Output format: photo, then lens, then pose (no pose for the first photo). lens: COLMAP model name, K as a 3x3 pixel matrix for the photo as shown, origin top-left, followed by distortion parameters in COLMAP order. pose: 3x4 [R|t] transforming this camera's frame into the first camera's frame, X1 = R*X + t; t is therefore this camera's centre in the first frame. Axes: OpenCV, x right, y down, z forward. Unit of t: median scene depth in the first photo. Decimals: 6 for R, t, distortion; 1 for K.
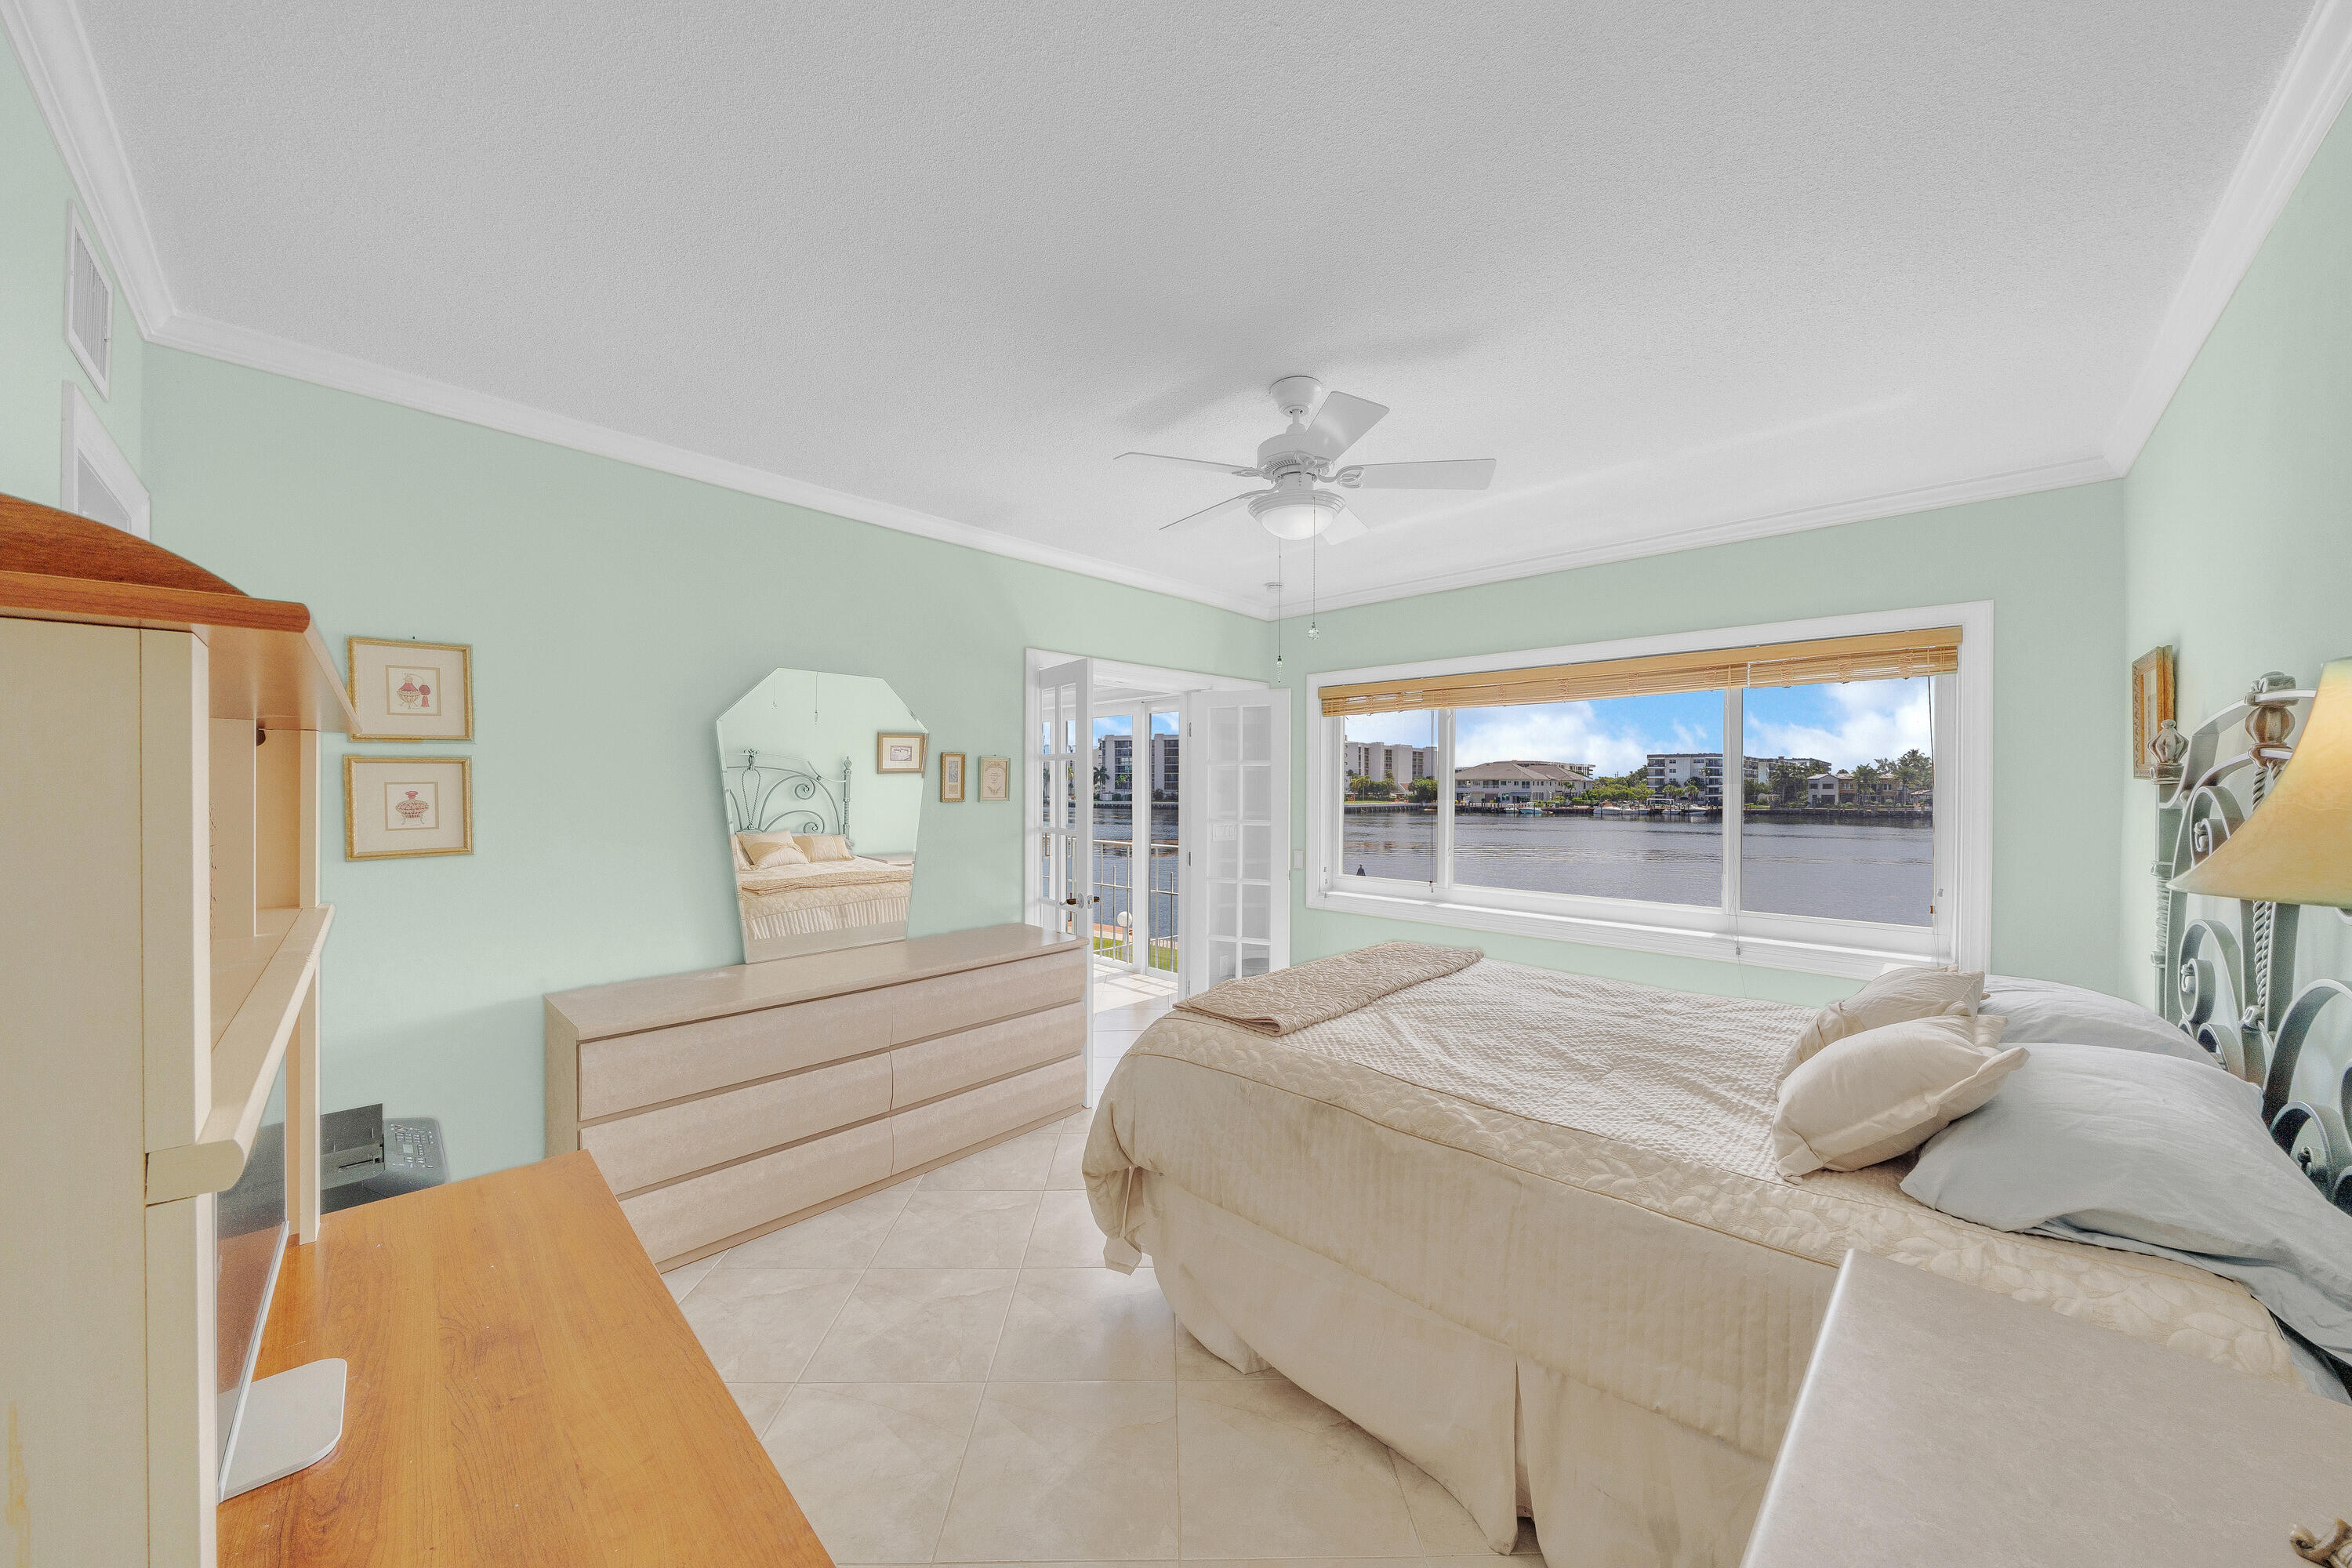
lens RADIAL K [[806.9, 0, 1185.3], [0, 806.9, 785.7], [0, 0, 1]] dist [-0.008818, 0.000909]
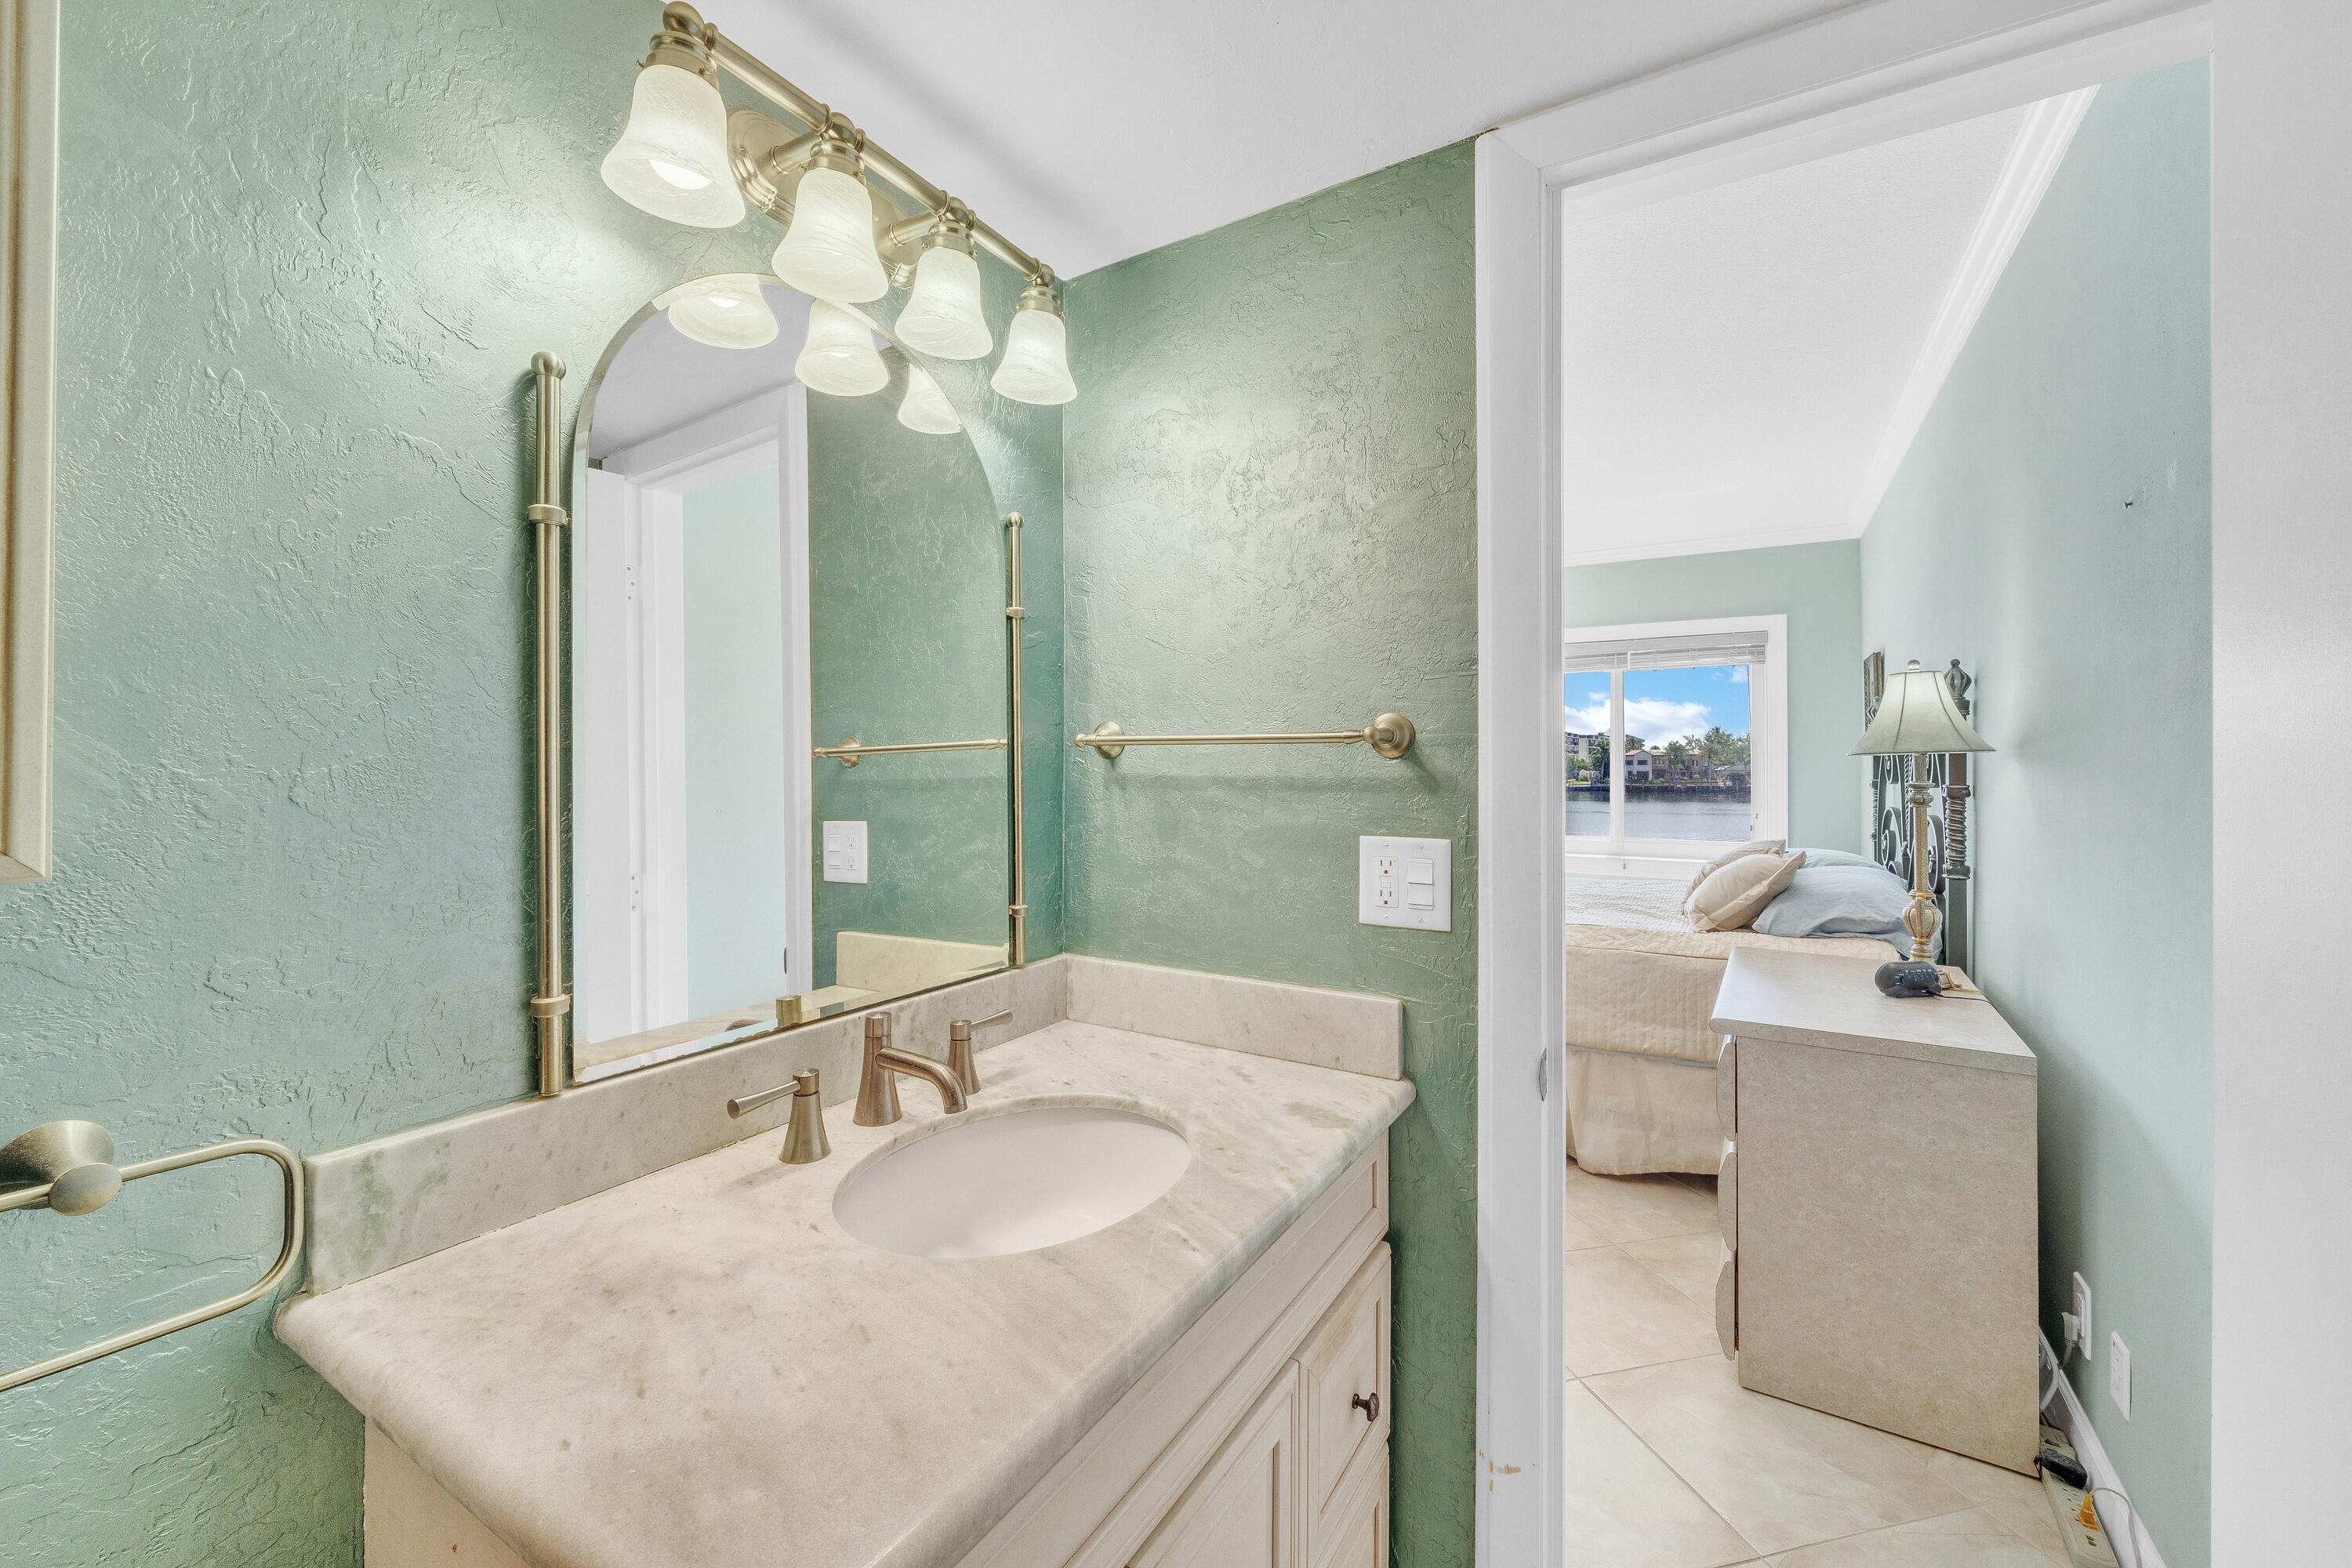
lens RADIAL K [[889.7, 0, 1141.0], [0, 889.7, 738.8], [0, 0, 1]] dist [-0.006839, 0.001094]
pose [[0.986880, 0.004348, 0.161398, -0.353669], [-0.000111, 0.999655, -0.026253, 0.030863], [-0.161457, 0.025890, 0.986540, -0.345691]]
